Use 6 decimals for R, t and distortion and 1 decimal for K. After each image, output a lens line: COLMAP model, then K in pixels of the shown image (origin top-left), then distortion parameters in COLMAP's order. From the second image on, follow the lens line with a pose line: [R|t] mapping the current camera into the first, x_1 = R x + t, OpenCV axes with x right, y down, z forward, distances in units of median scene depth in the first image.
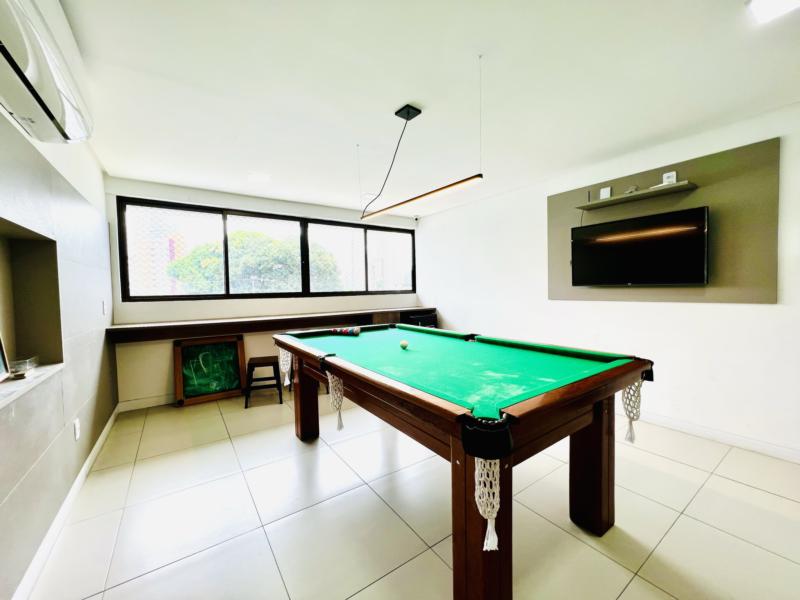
lens RADIAL K [[319.0, 0, 396.9], [0, 319.0, 299.4], [0, 0, 1]] dist [0.001625, 0.000157]
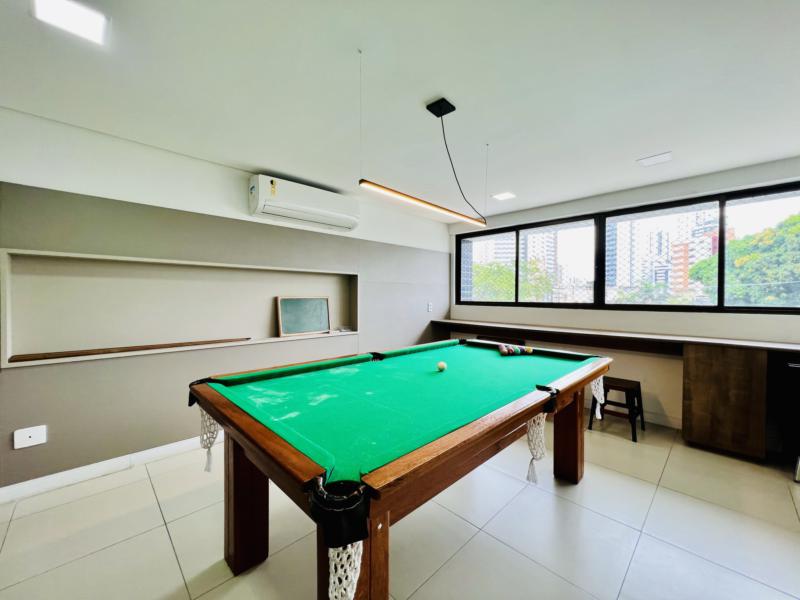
lens RADIAL K [[319.0, 0, 396.9], [0, 319.0, 299.0], [0, 0, 1]] dist [0.001625, 0.000157]
pose [[0.171141, 0.029011, -0.984819, 0.427674], [-0.042307, 0.998861, 0.022072, -0.030139], [0.984338, 0.037887, 0.172174, 0.349027]]
